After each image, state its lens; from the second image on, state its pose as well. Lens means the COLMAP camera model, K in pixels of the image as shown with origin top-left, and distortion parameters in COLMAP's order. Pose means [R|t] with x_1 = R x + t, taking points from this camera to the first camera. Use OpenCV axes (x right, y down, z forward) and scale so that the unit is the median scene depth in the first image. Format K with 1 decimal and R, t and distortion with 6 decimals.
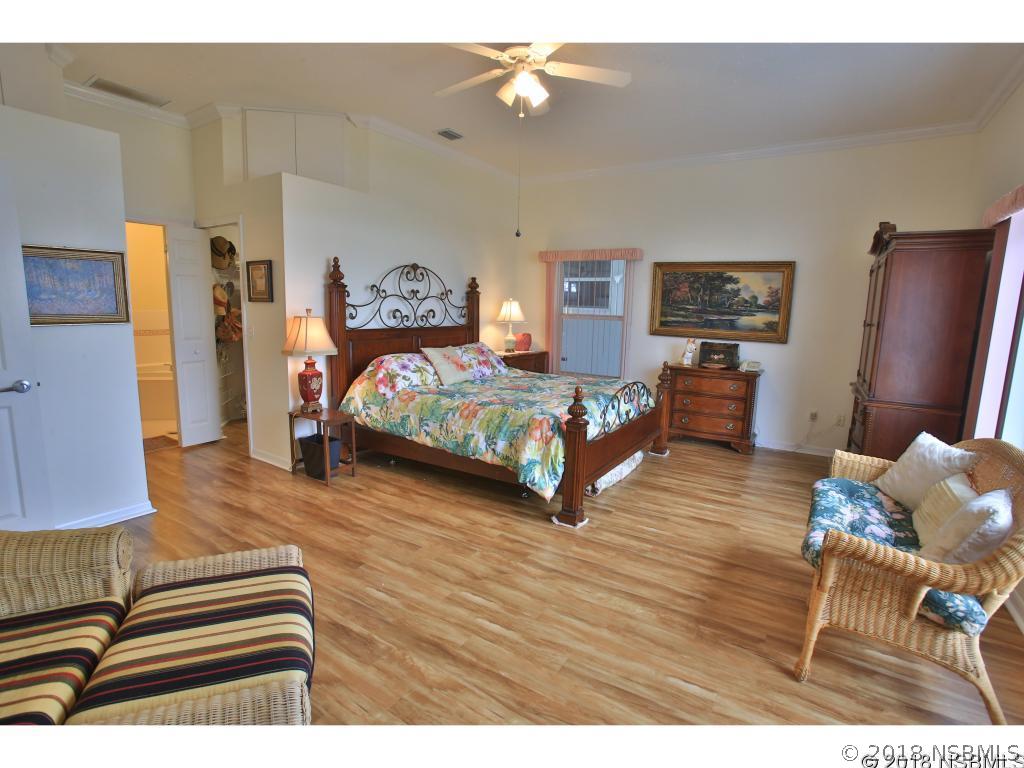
lens RADIAL K [[496.6, 0, 511.8], [0, 496.6, 385.9], [0, 0, 1]] dist [-0.064539, 0.025103]
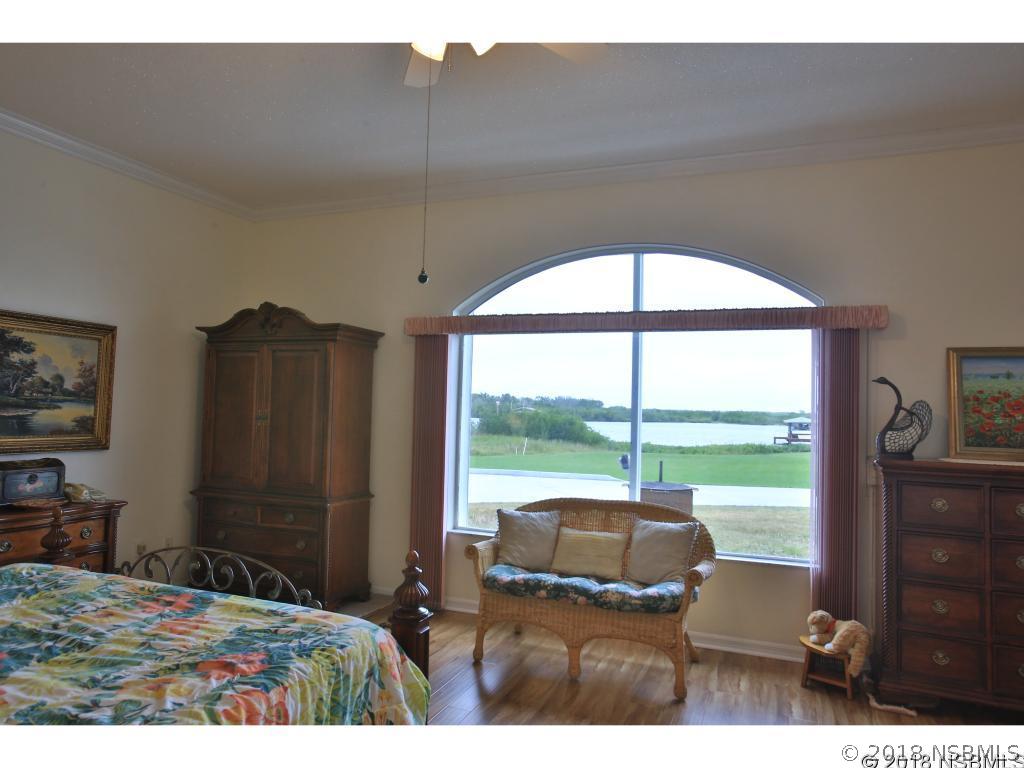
lens RADIAL K [[662.3, 0, 512.0], [0, 662.3, 382.0], [0, 0, 1]] dist [-0.002051, -0.000158]
pose [[-0.171692, 0.008470, 0.985114, -0.388120], [0.123586, 0.992249, 0.013008, -0.118453], [-0.977368, 0.123980, -0.171408, 0.601560]]
